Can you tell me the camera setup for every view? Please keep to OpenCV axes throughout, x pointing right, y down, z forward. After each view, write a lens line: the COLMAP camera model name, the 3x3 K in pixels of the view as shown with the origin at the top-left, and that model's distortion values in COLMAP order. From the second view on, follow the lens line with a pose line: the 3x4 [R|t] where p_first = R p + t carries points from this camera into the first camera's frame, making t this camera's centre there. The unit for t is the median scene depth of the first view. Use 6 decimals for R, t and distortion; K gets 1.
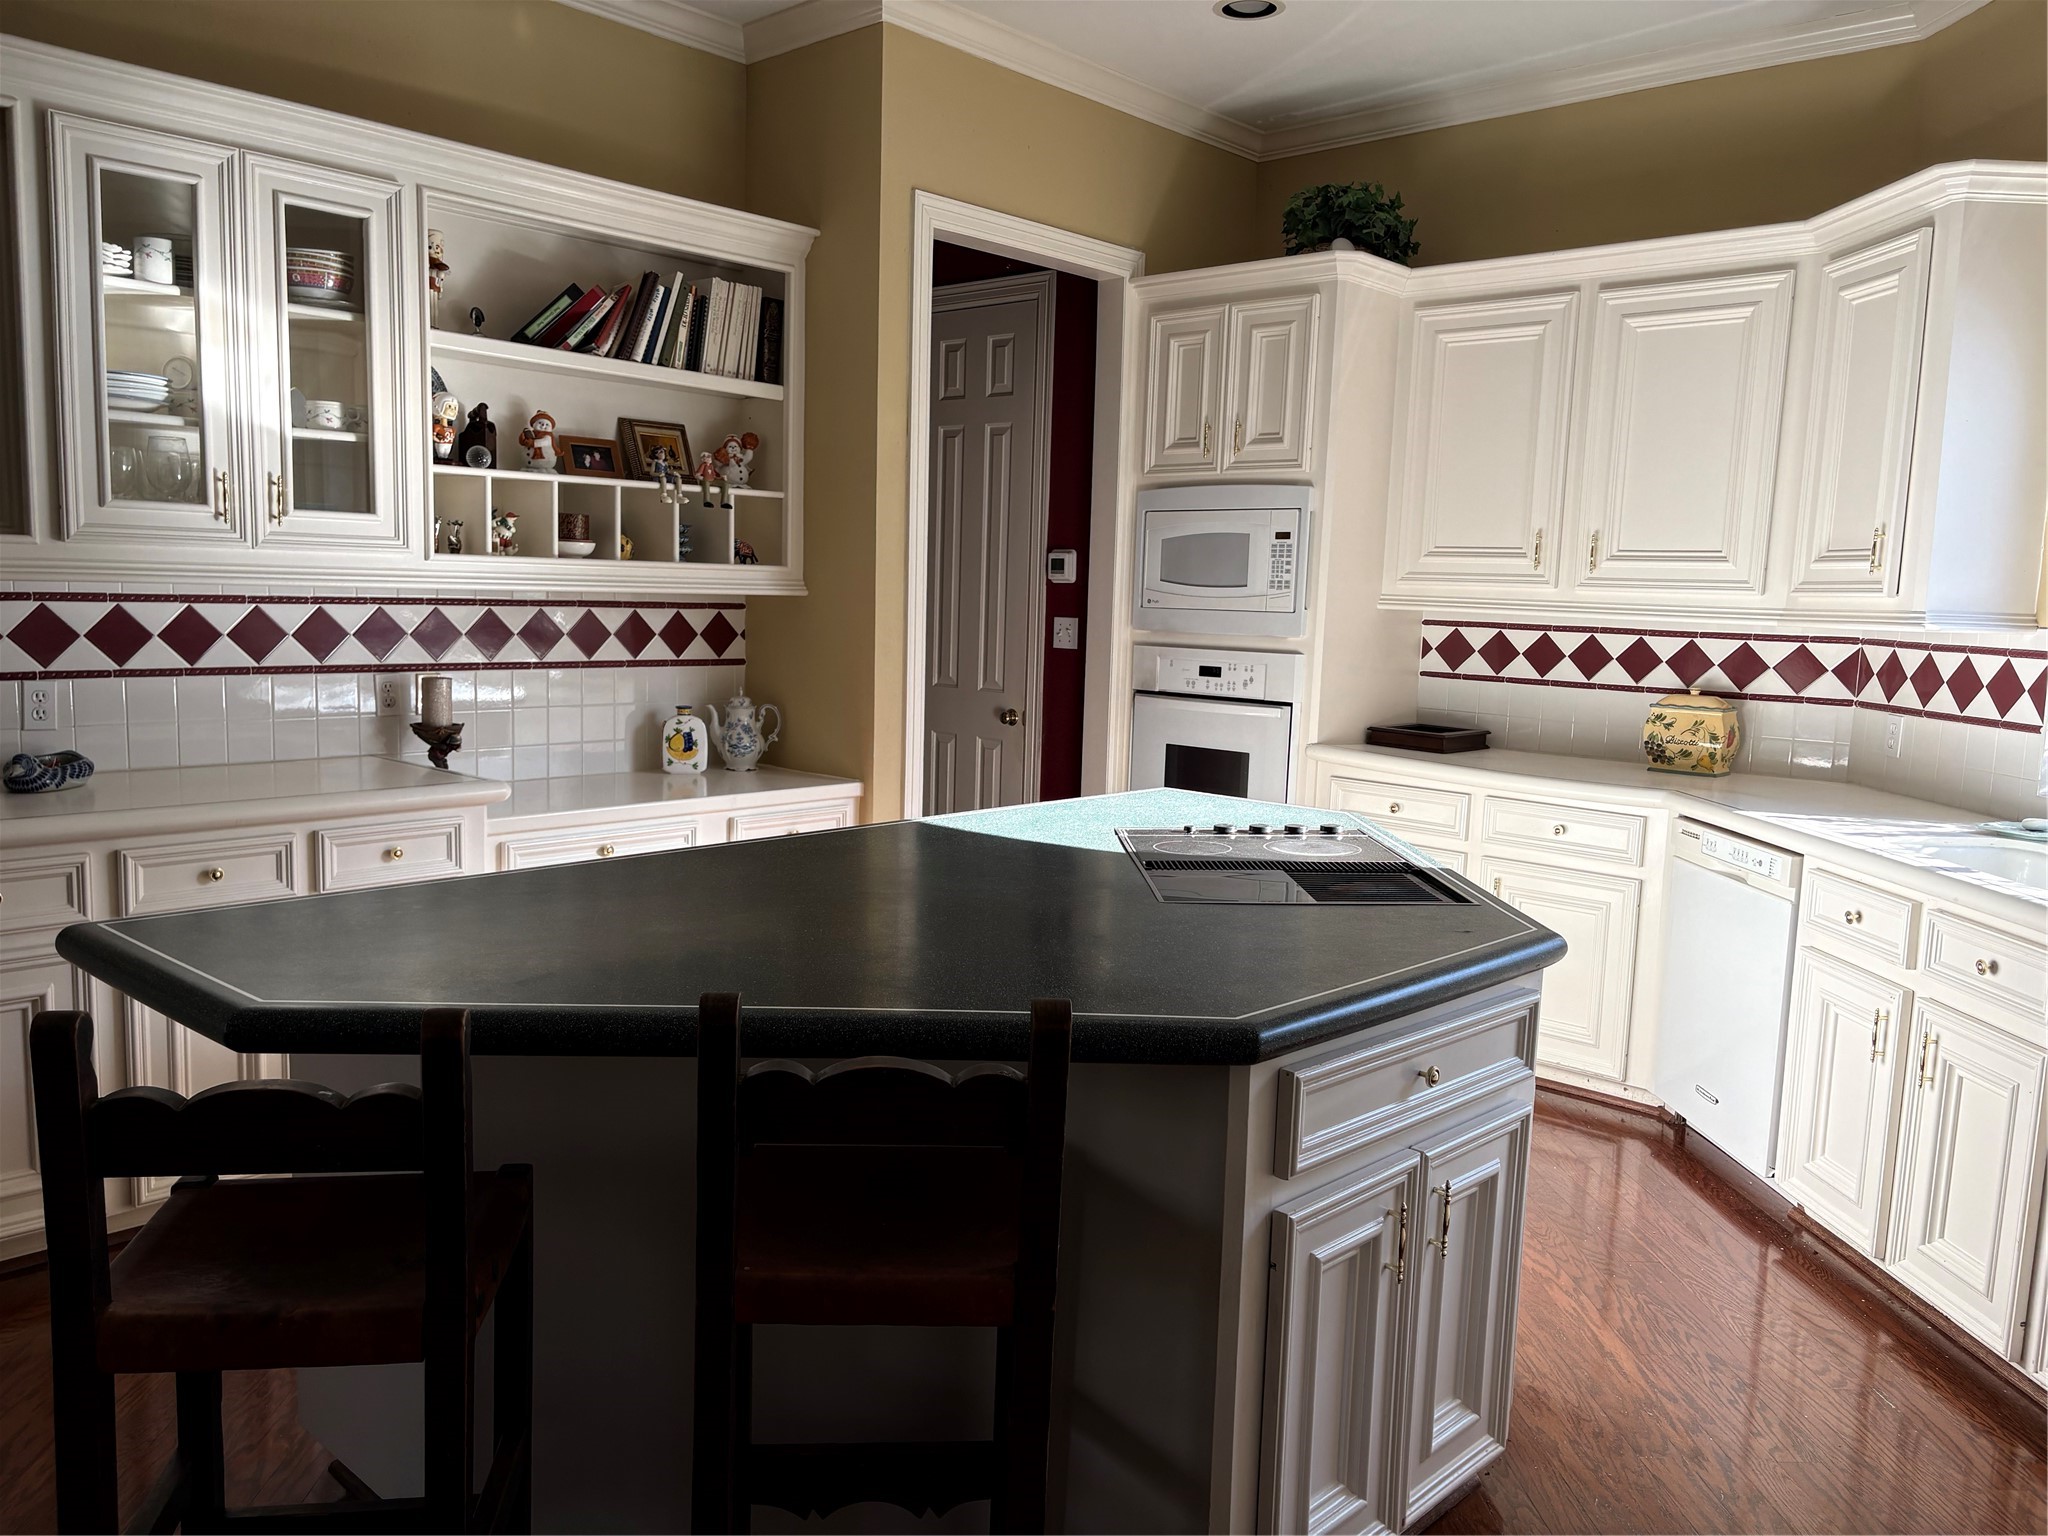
lens RADIAL K [[1593.8, 0, 1024.0], [0, 1593.8, 768.0], [0, 0, 1]] dist [0.070491, -0.110993]
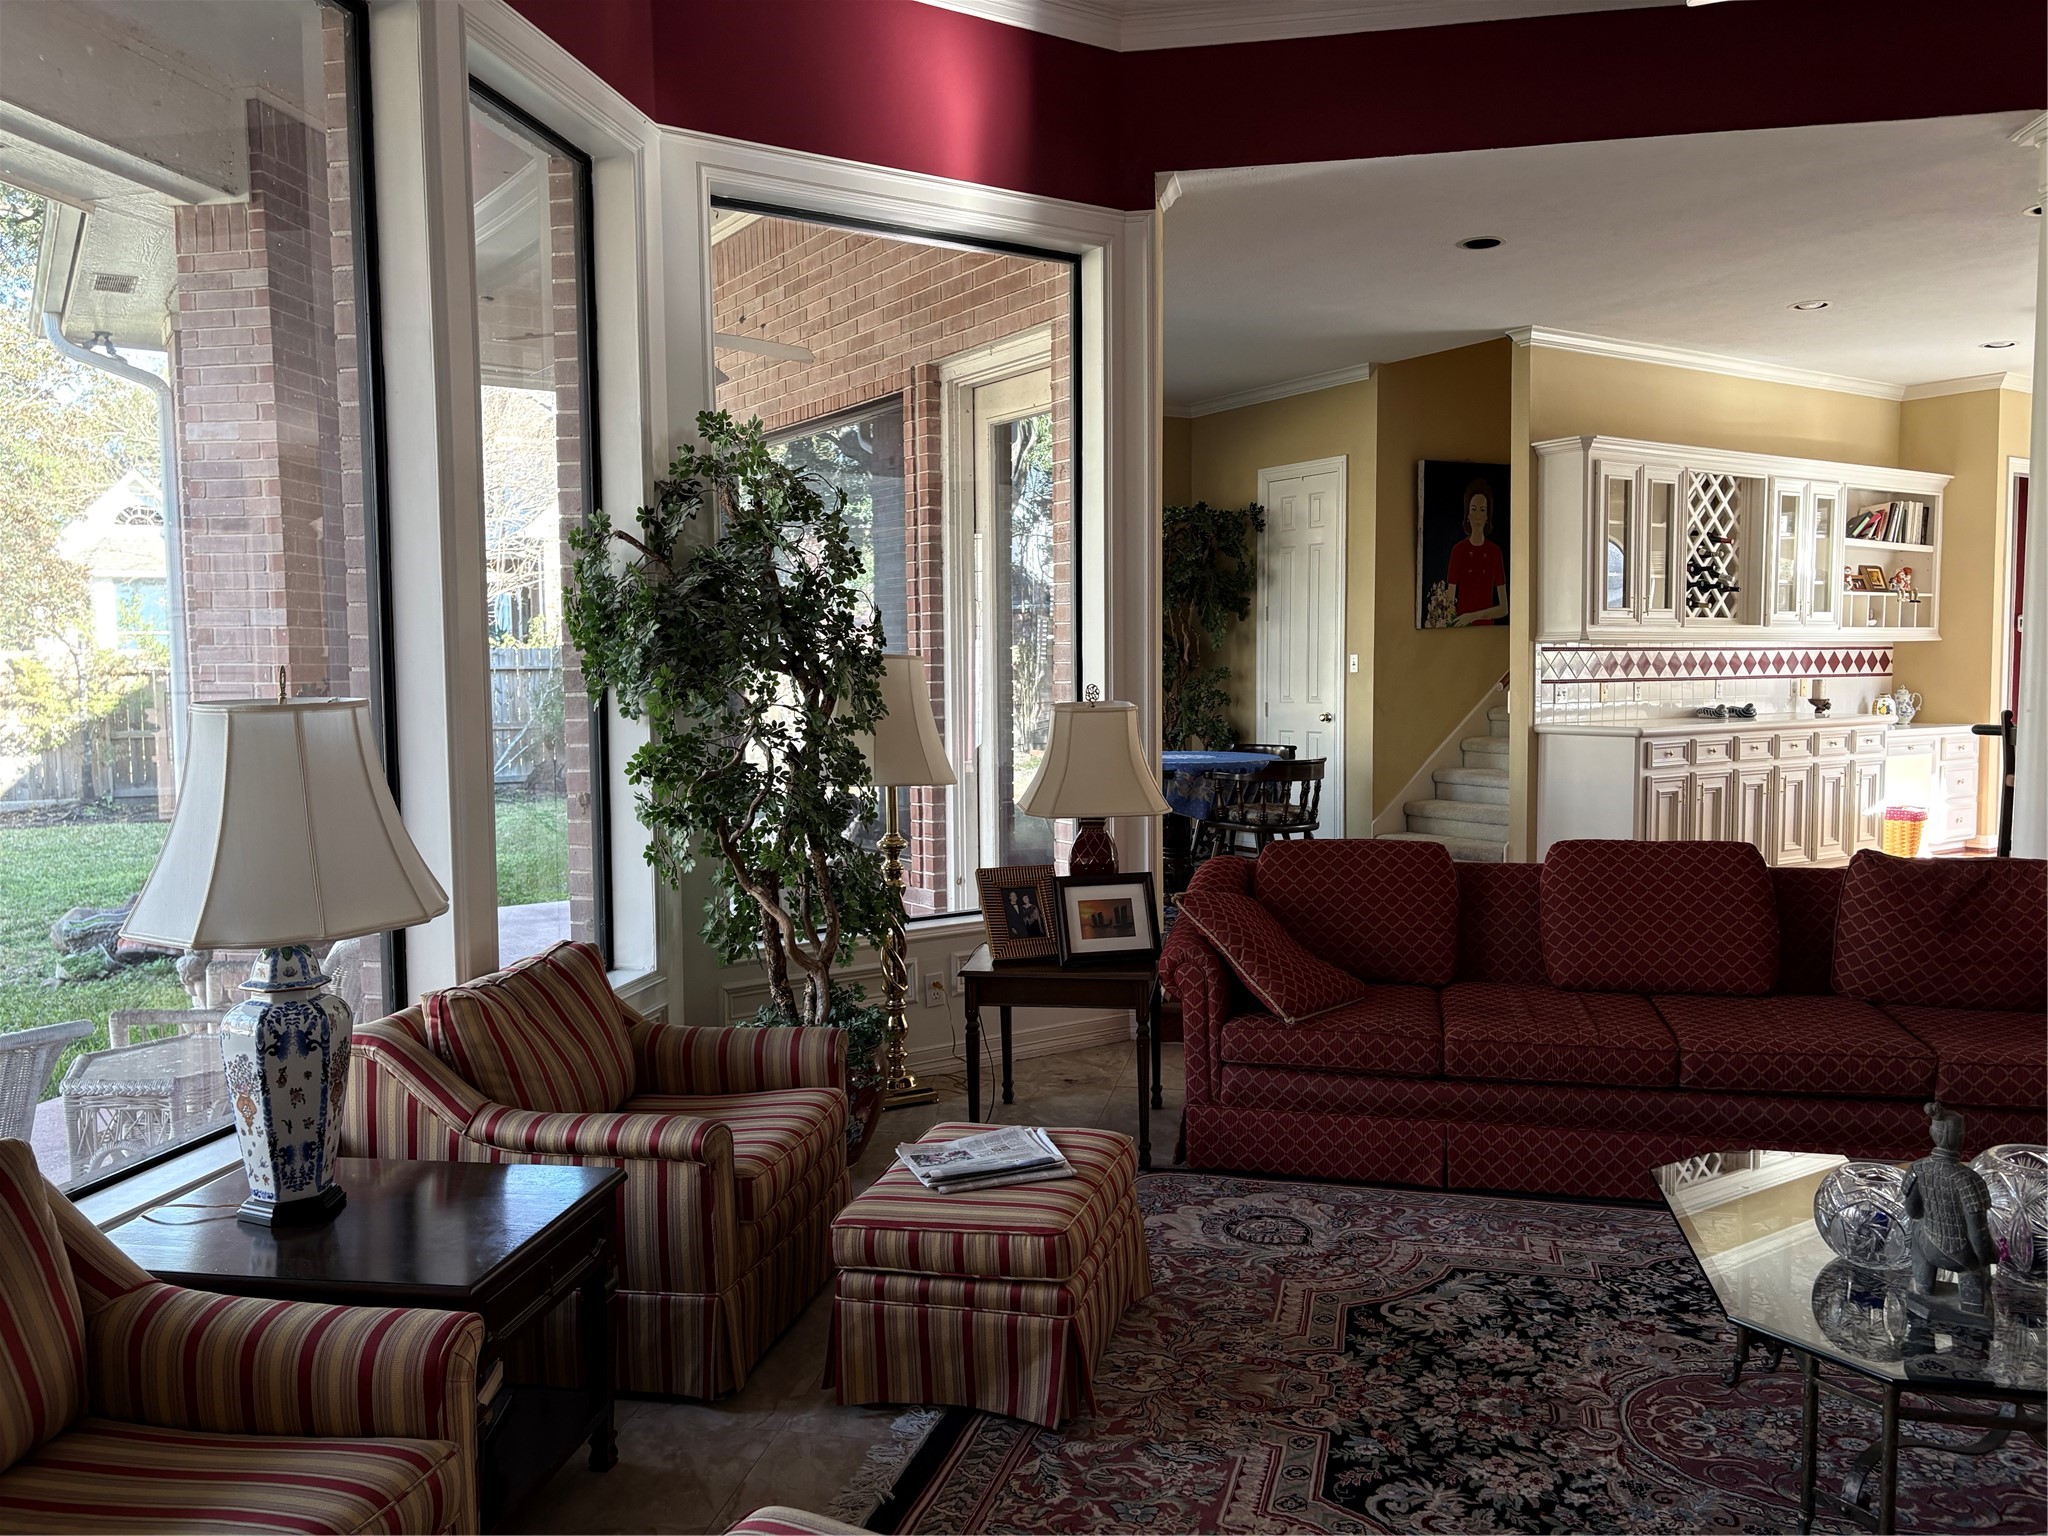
lens RADIAL K [[1562.1, 0, 1025.4], [0, 1562.1, 773.6], [0, 0, 1]] dist [0.067521, -0.008227]
pose [[0.973399, -0.025125, -0.227734, -0.841309], [0.013430, 0.998517, -0.052762, 0.165756], [0.228722, 0.048300, 0.972293, -1.347750]]
